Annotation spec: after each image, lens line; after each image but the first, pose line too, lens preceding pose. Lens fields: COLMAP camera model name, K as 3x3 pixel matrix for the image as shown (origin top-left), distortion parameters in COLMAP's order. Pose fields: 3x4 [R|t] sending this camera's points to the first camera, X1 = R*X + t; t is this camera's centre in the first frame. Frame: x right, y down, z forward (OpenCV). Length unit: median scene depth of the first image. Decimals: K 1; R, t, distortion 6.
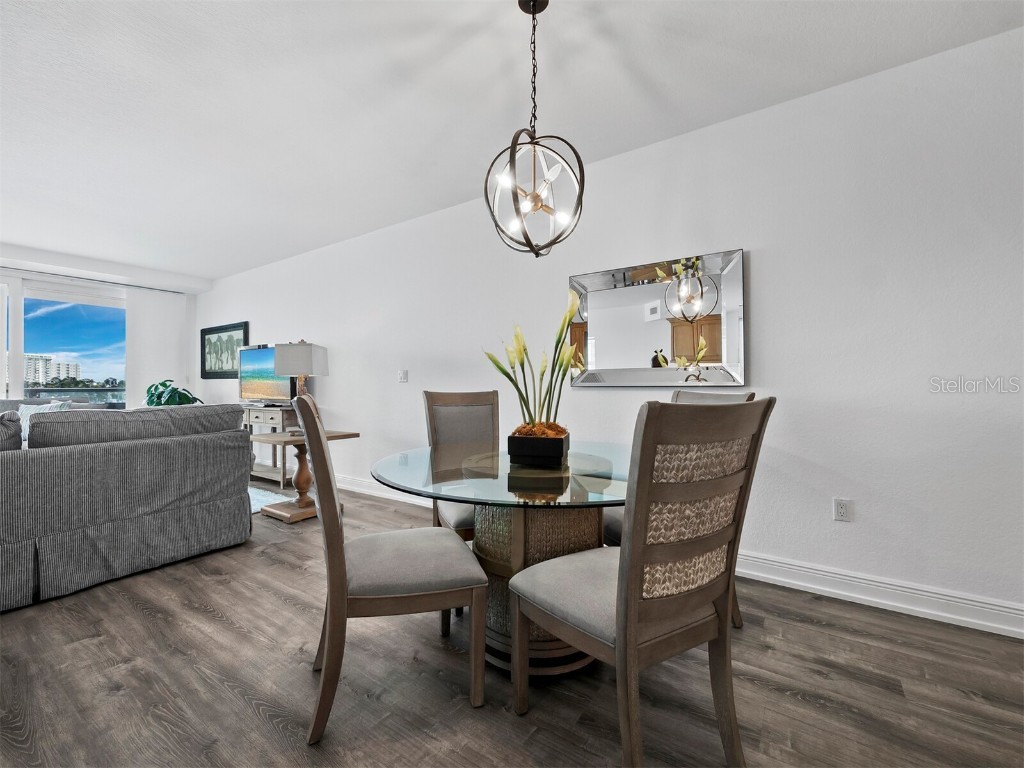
lens RADIAL K [[436.3, 0, 520.0], [0, 436.3, 376.6], [0, 0, 1]] dist [0.003412, -0.000995]
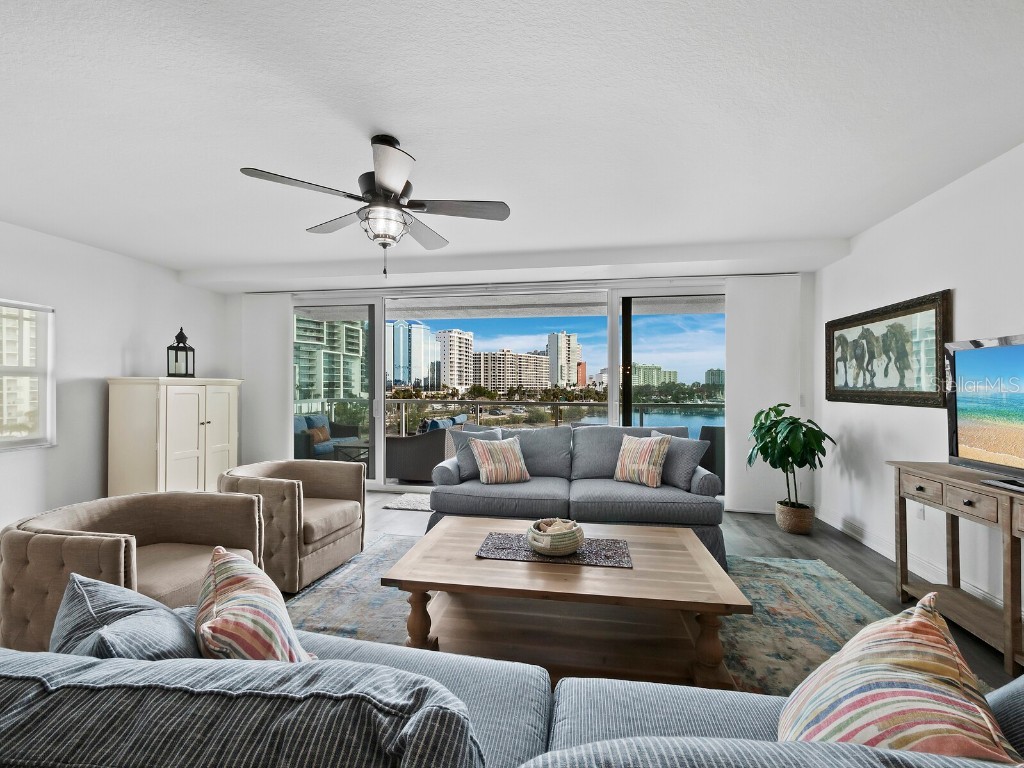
lens RADIAL K [[436.3, 0, 490.7], [0, 436.3, 383.2], [0, 0, 1]] dist [0.003412, -0.000995]
pose [[0.369528, 0.002229, -0.929217, -0.333496], [0.004359, 0.999982, 0.004132, -0.025893], [0.929209, -0.005578, 0.369511, 0.326356]]
